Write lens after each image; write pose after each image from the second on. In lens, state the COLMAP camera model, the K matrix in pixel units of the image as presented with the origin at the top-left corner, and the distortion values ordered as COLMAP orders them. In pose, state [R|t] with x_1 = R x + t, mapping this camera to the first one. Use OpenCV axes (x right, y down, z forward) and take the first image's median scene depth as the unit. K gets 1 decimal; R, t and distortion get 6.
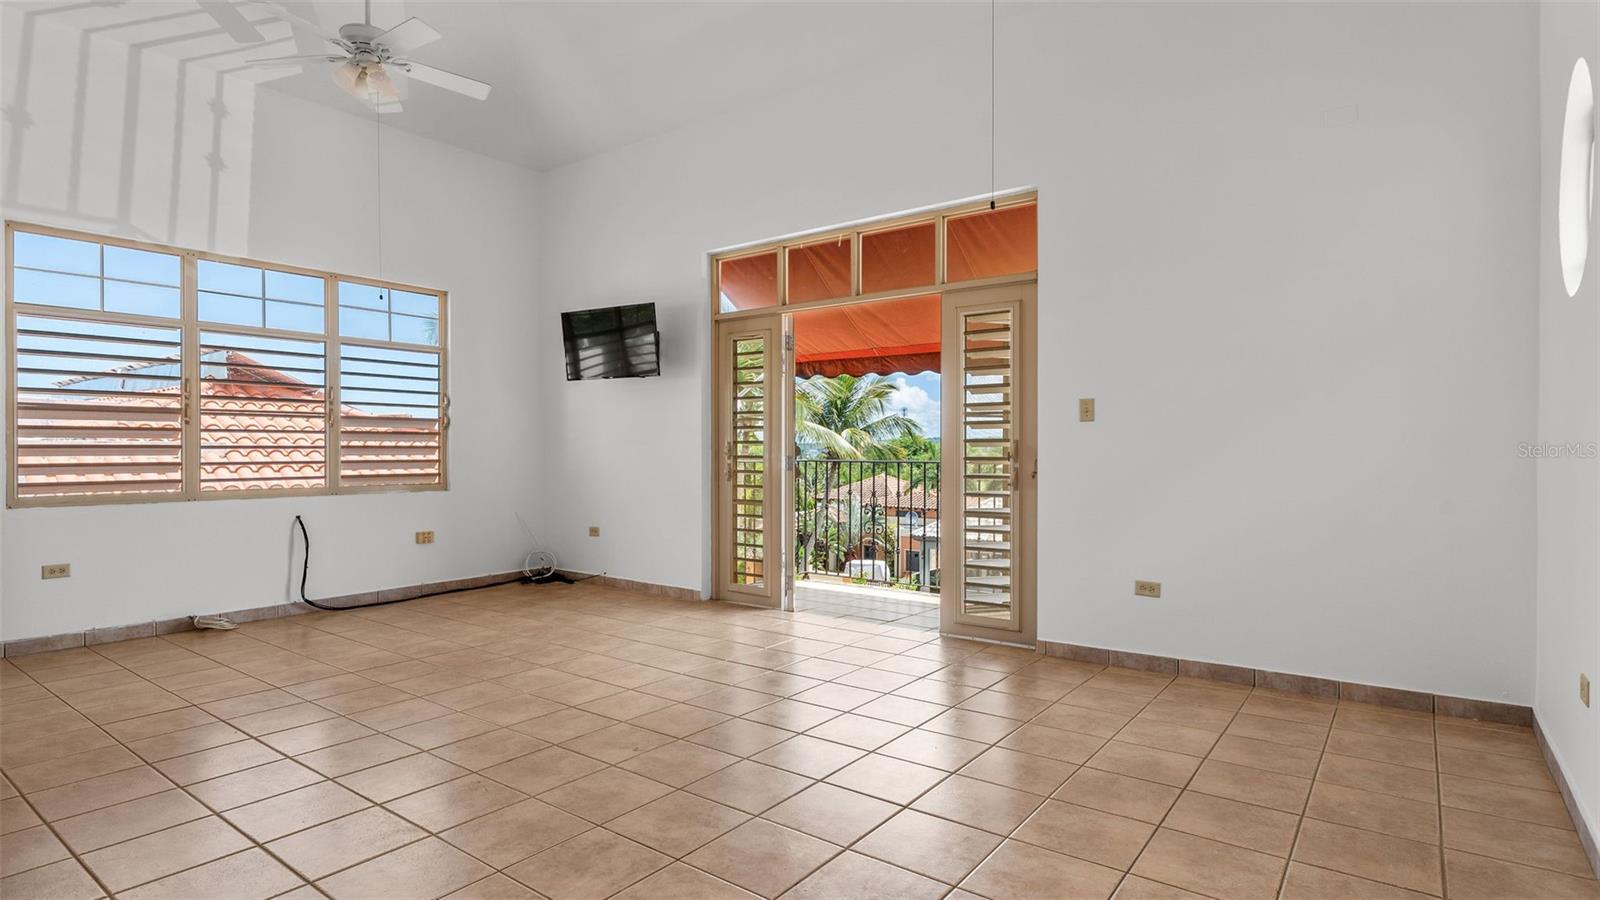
lens RADIAL K [[820.0, 0, 796.3], [0, 820.0, 450.0], [0, 0, 1]] dist [-0.002193, 0.000664]
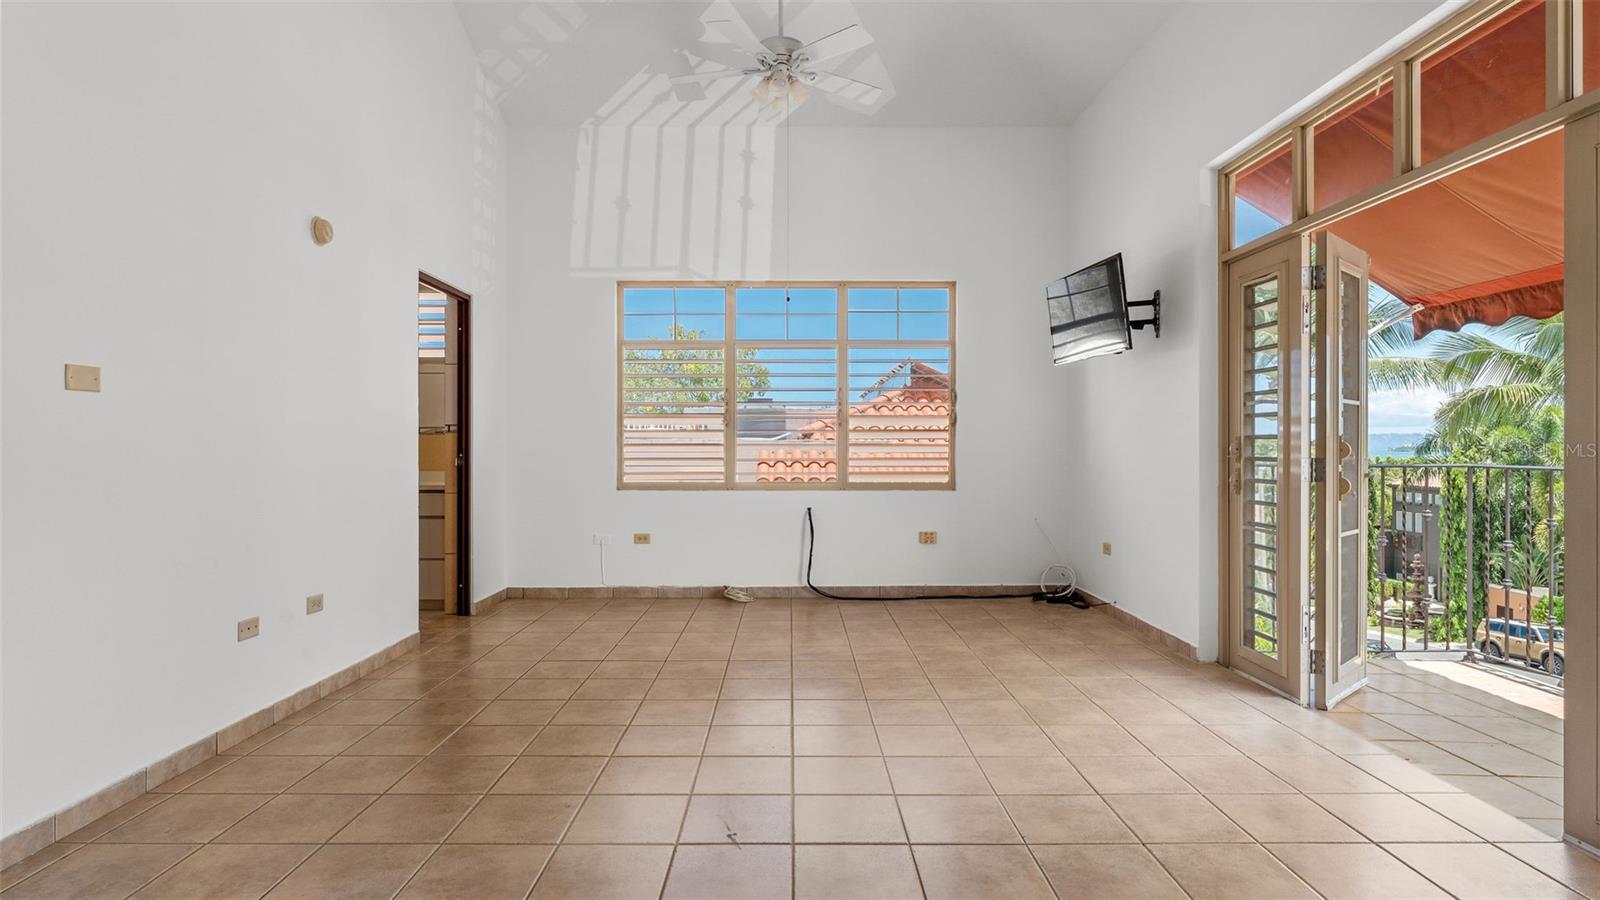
lens RADIAL K [[820.0, 0, 798.0], [0, 820.0, 446.6], [0, 0, 1]] dist [-0.002193, 0.000664]
pose [[0.610469, 0.000950, -0.792039, 0.243658], [-0.001021, 0.999999, 0.000413, -0.001864], [0.792039, 0.000557, 0.610470, 0.307726]]
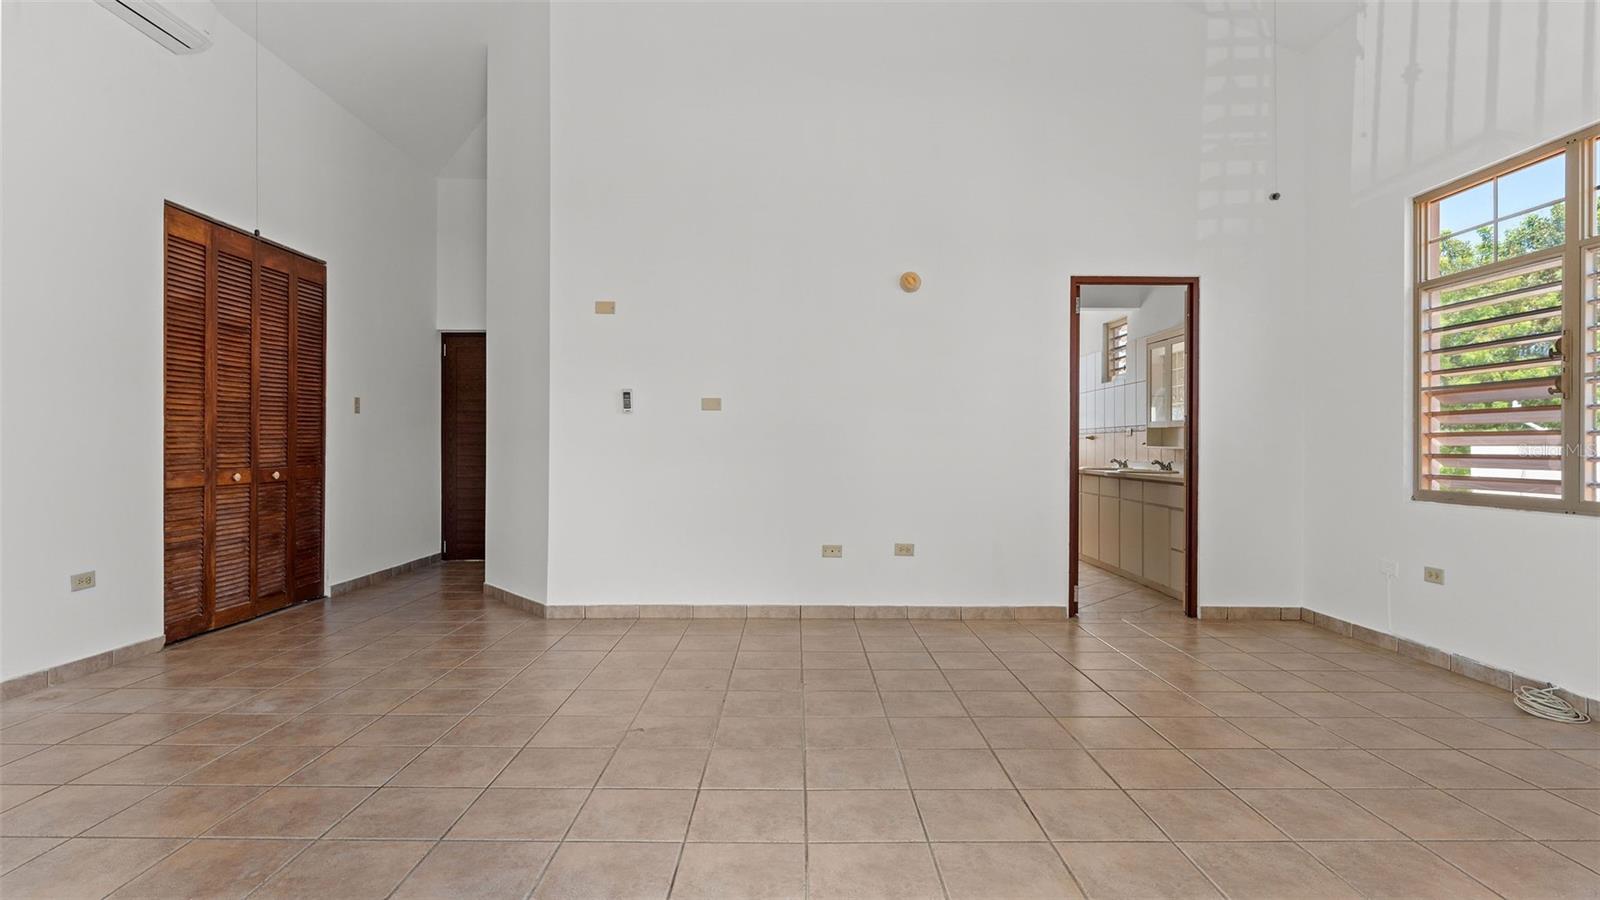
lens RADIAL K [[804.8, 0, 796.0], [0, 804.8, 453.2], [0, 0, 1]] dist [0.000087, -0.000045]
pose [[-0.801177, 0.004345, -0.598412, 0.132232], [-0.001653, 0.999954, 0.009473, 0.007326], [0.598426, 0.008579, -0.801132, 1.019801]]
